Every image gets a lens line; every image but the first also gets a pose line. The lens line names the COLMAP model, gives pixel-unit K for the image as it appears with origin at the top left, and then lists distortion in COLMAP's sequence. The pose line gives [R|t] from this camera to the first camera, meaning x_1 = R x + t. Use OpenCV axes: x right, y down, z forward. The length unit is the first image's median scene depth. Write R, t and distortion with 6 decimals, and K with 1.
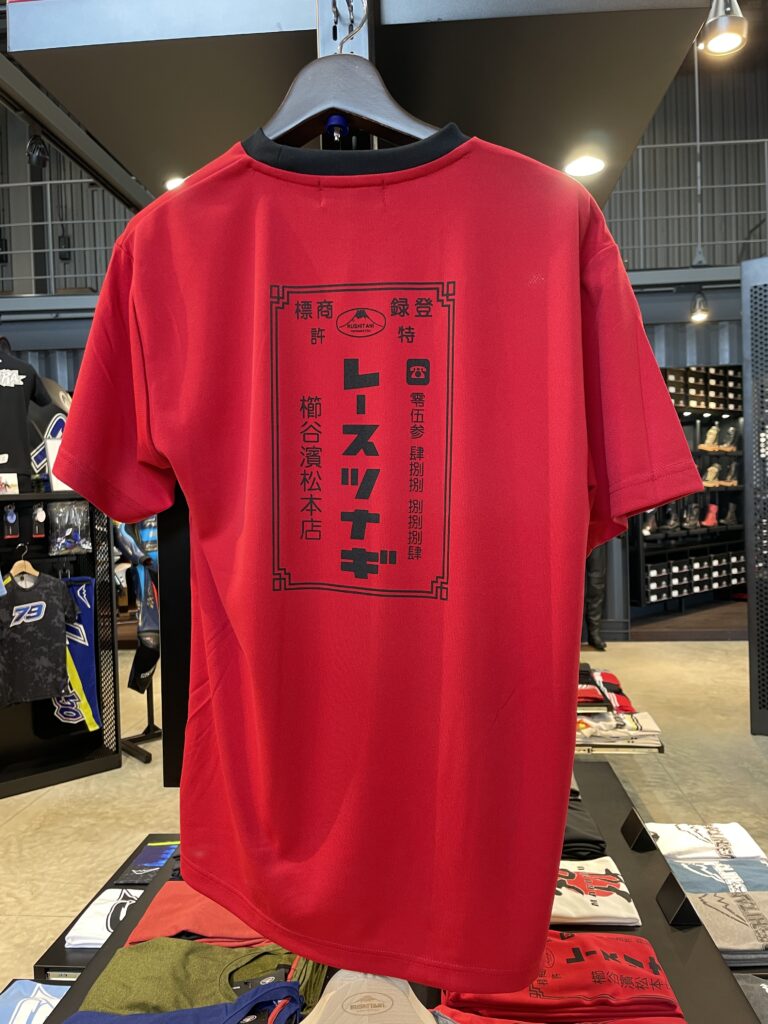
lens RADIAL K [[765.8, 0, 390.2], [0, 765.8, 506.4], [0, 0, 1]] dist [0.035354, 0.000294]
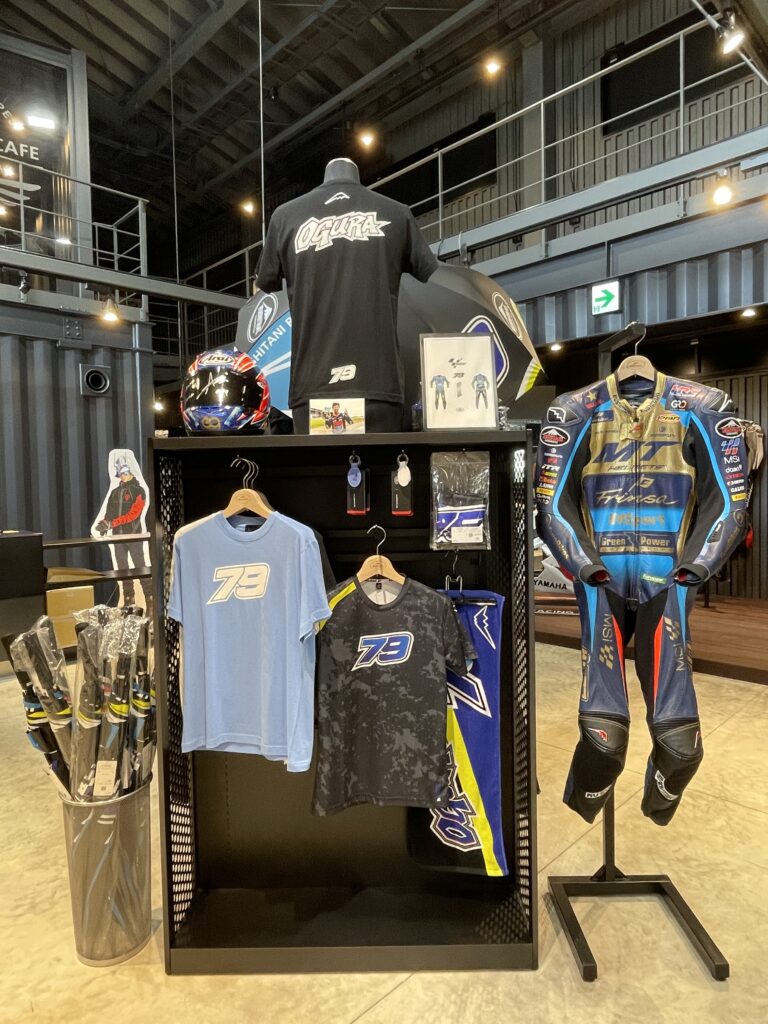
lens RADIAL K [[652.4, 0, 382.7], [0, 652.4, 507.9], [0, 0, 1]] dist [-0.002400, -0.003141]
pose [[0.756738, 0.041580, -0.652394, -0.161626], [-0.019460, 0.998966, 0.041096, 0.015713], [0.653428, -0.018404, 0.756765, 0.630320]]
